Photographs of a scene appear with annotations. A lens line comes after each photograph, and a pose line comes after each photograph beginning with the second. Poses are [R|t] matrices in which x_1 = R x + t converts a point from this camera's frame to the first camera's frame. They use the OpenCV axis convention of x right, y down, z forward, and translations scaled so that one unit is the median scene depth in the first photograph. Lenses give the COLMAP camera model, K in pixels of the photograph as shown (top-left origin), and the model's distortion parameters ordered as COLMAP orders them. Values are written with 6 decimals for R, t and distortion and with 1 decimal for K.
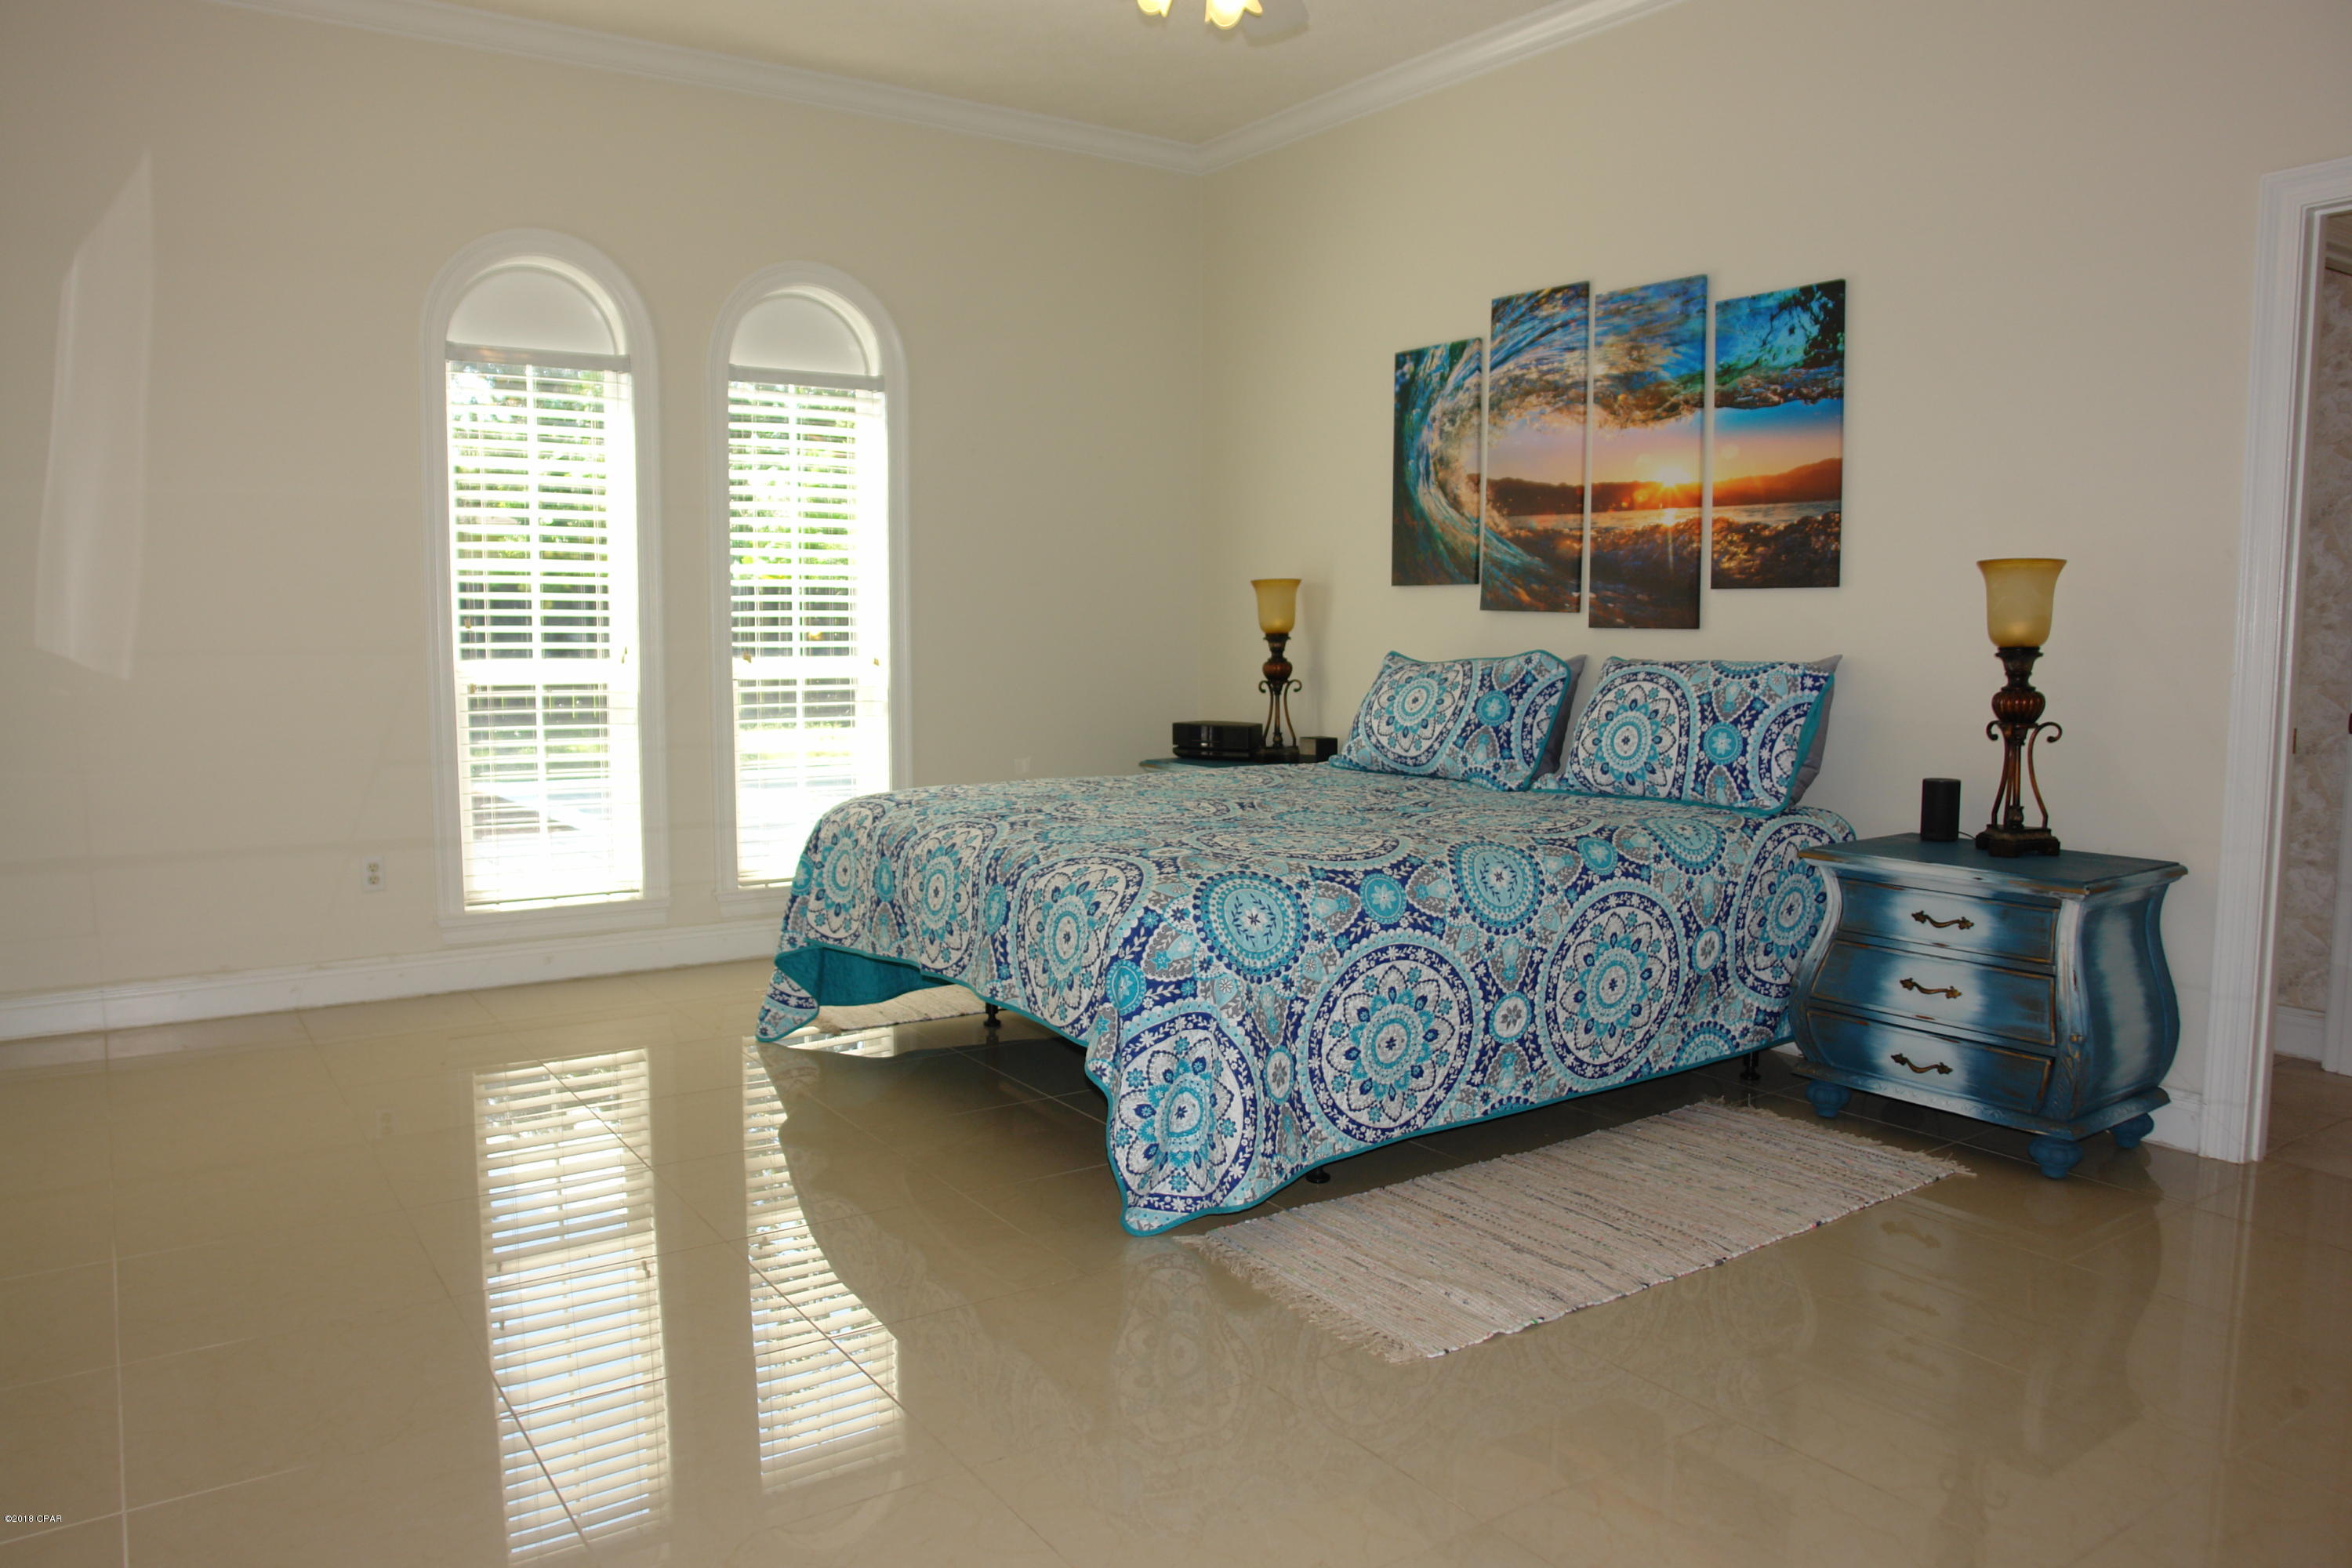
lens RADIAL K [[1640.7, 0, 1179.3], [0, 1640.7, 768.1], [0, 0, 1]] dist [-0.101212, 0.064972]
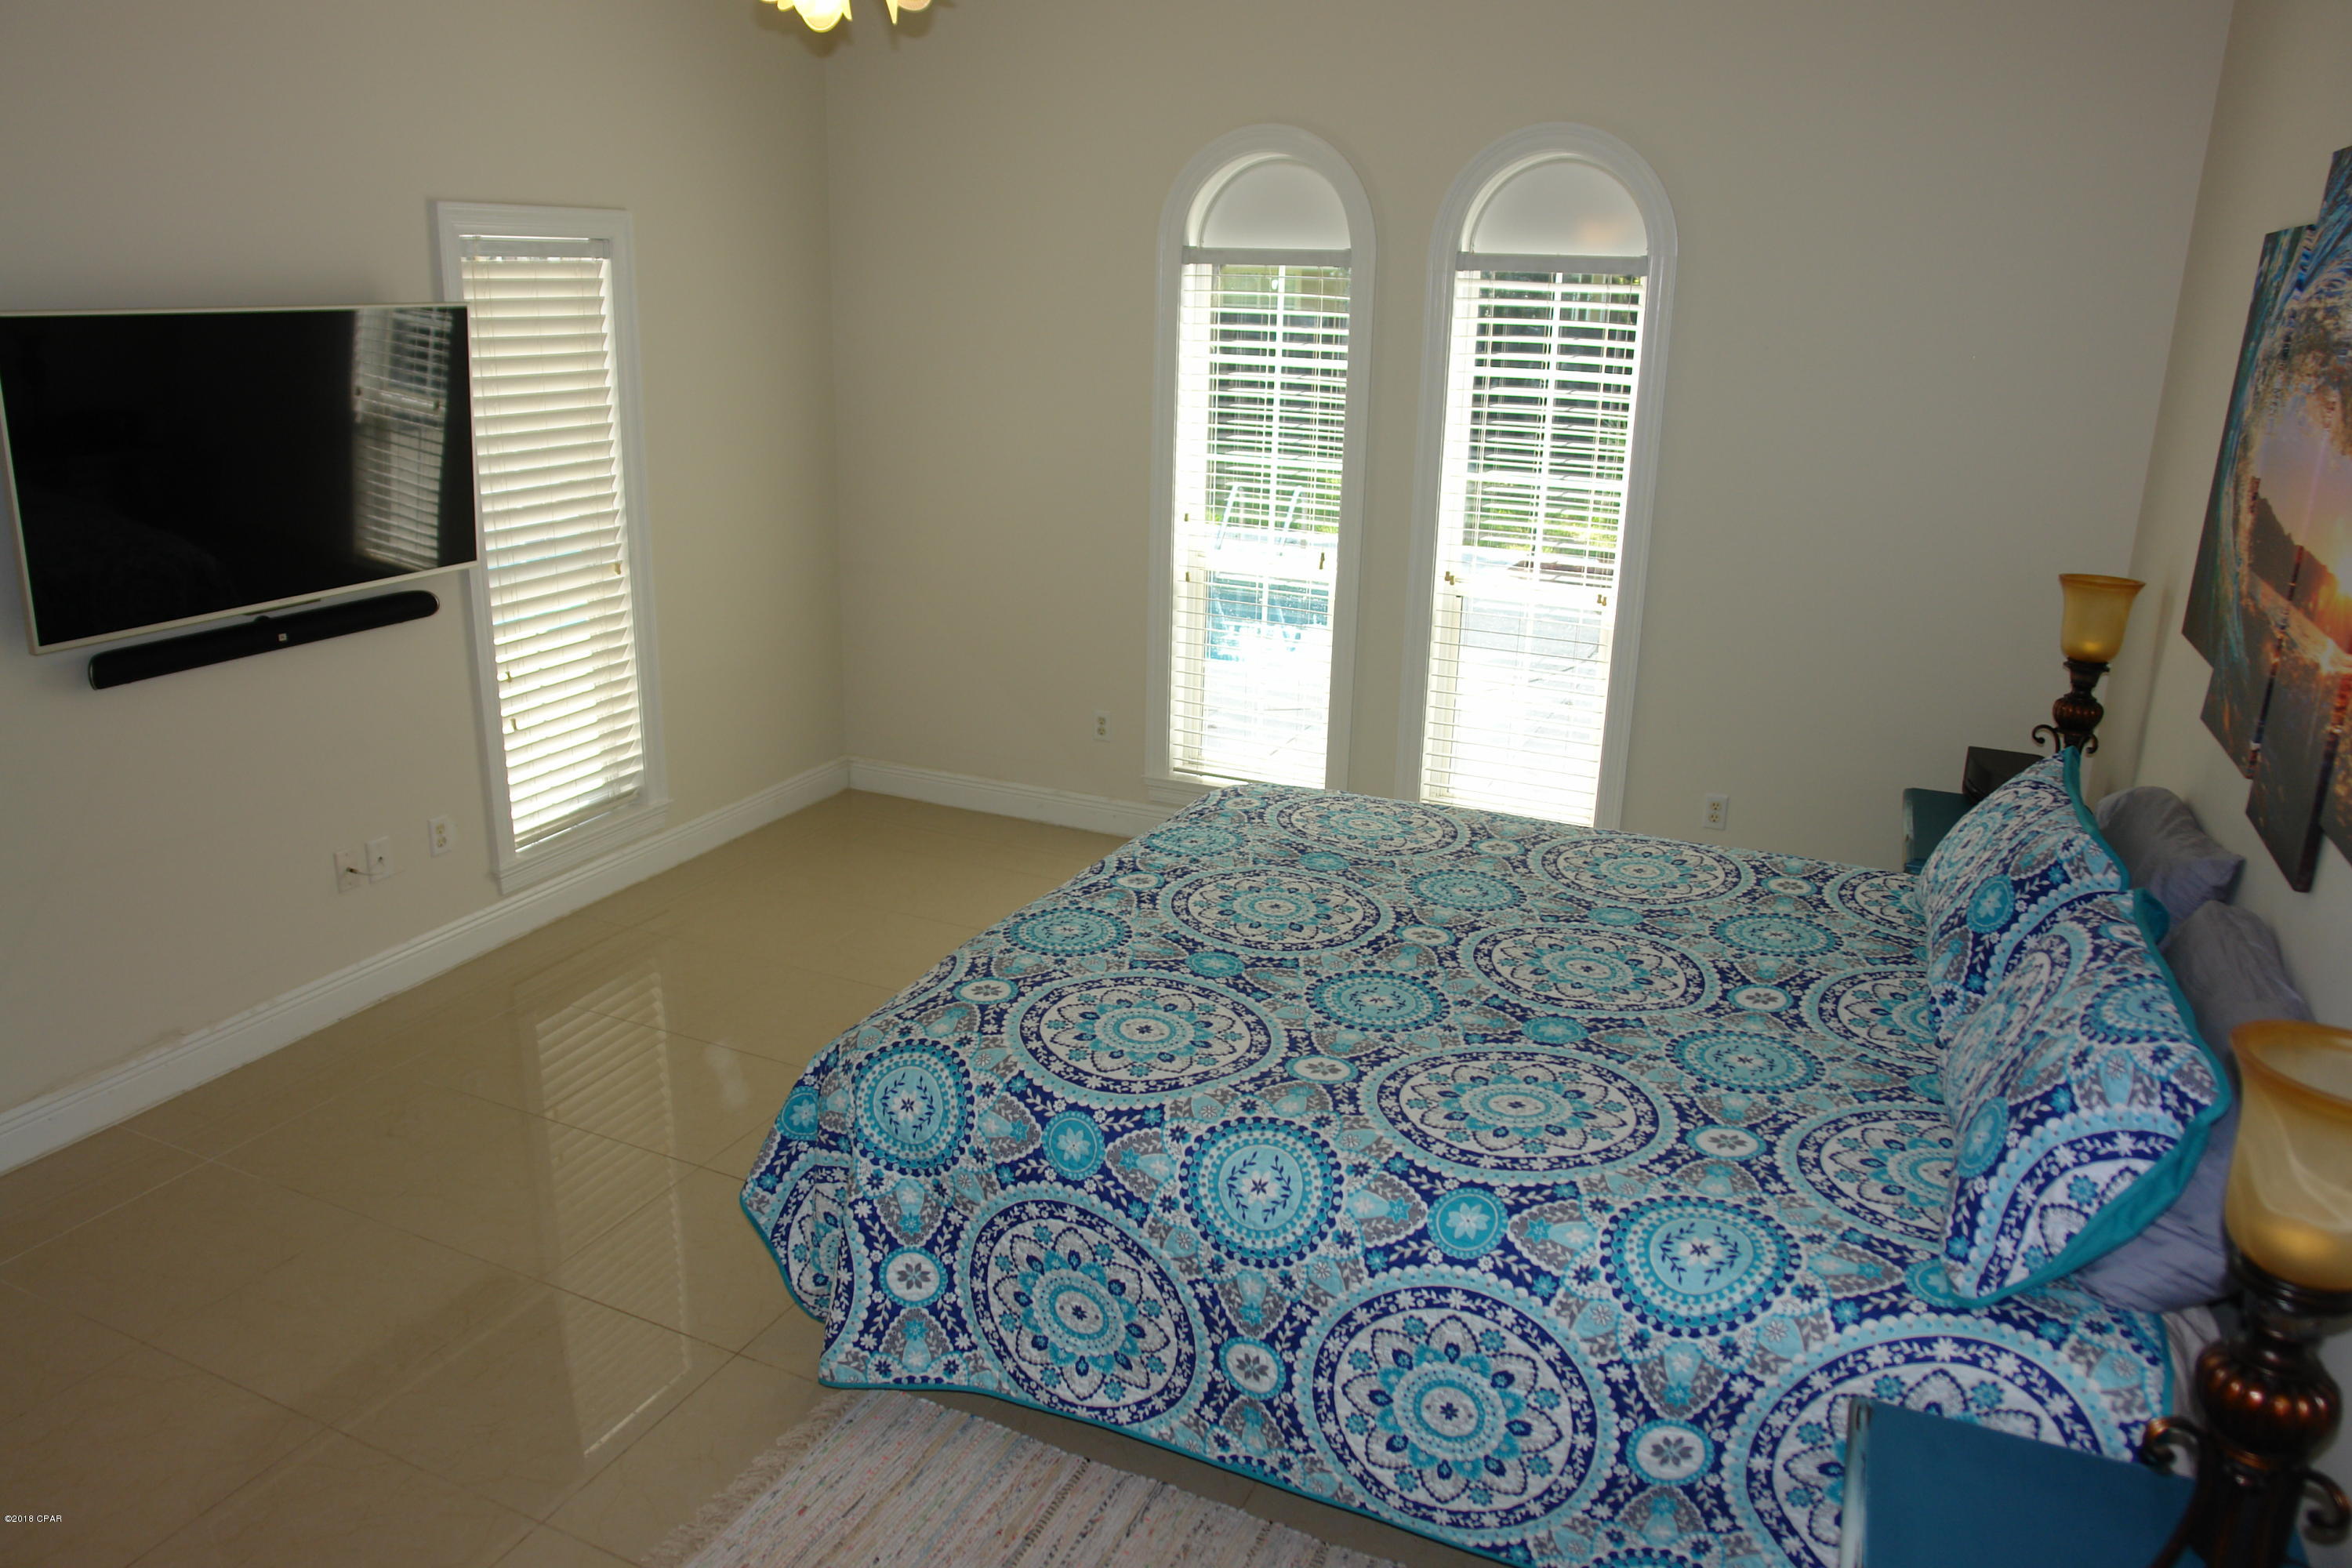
lens RADIAL K [[1640.7, 0, 1164.8], [0, 1640.7, 793.5], [0, 0, 1]] dist [-0.101212, 0.064972]
pose [[0.518333, 0.266227, -0.812683, 0.681546], [-0.099855, 0.962649, 0.251666, -0.262125], [0.849329, -0.049296, 0.525557, 0.587313]]
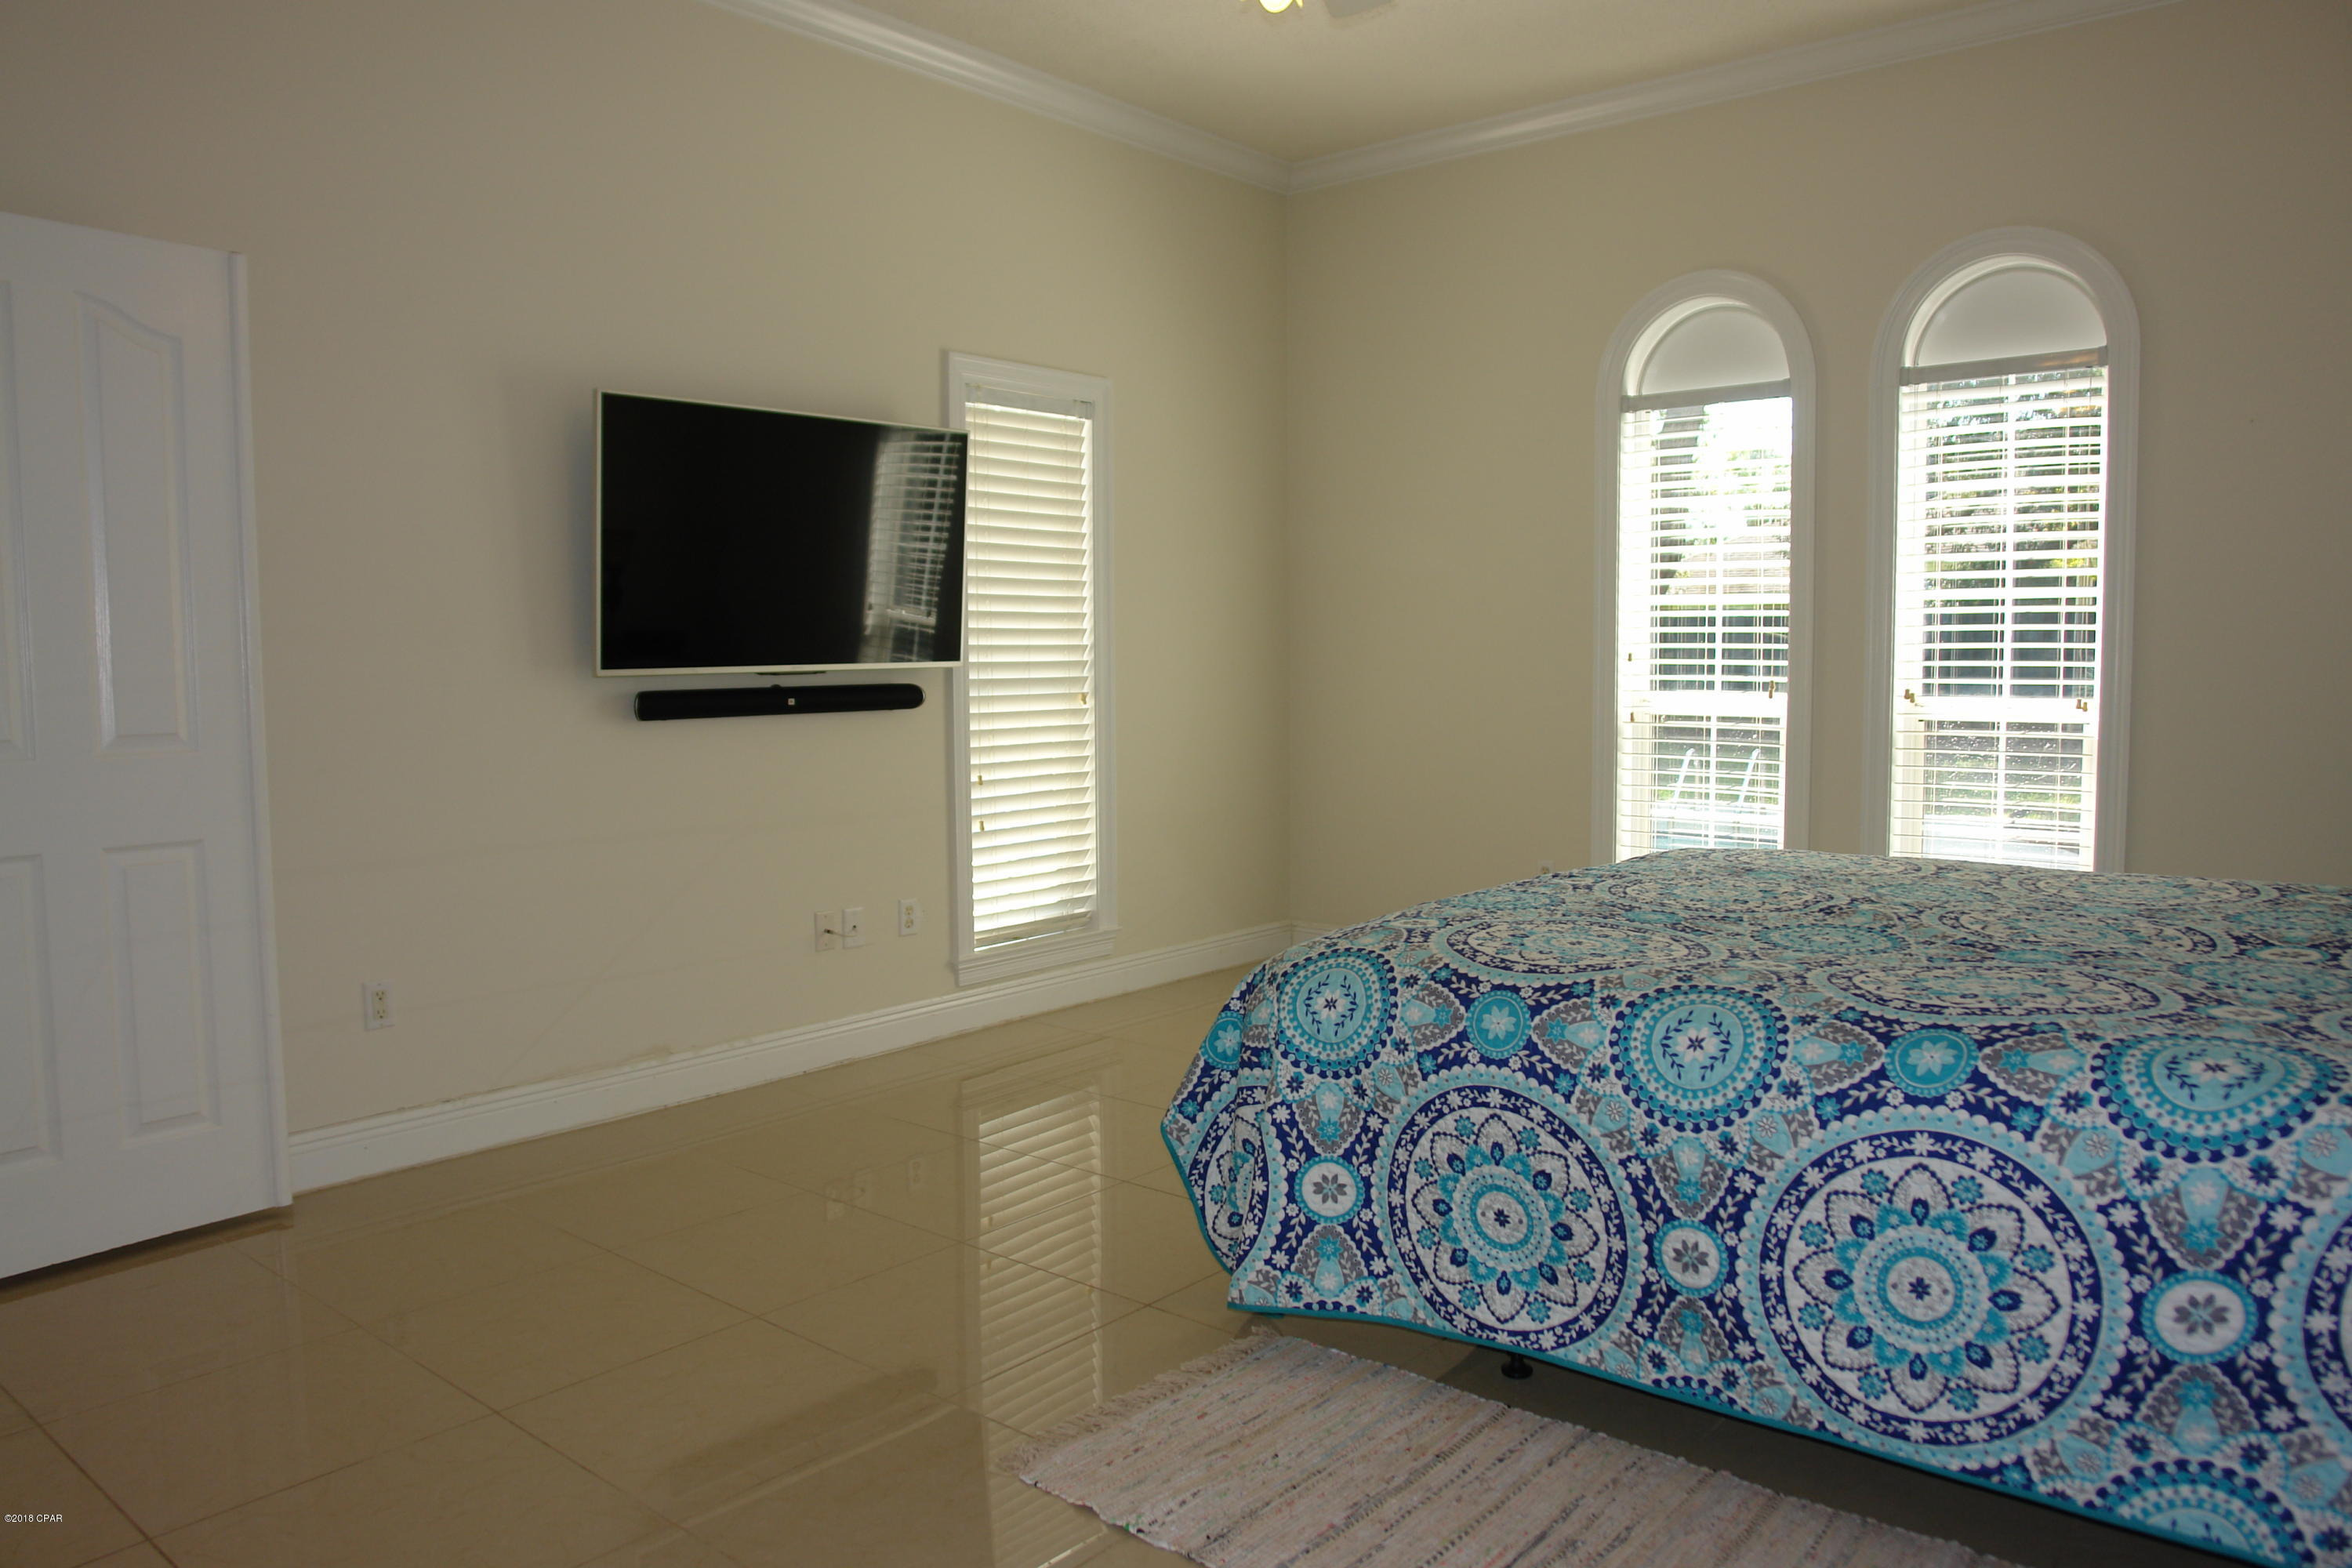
lens RADIAL K [[1640.7, 0, 1163.1], [0, 1640.7, 789.9], [0, 0, 1]] dist [-0.101212, 0.064972]
pose [[0.268269, 0.075052, -0.960416, 0.738649], [-0.079547, 0.995282, 0.055557, -0.053241], [0.960054, 0.061494, 0.272974, 0.590894]]
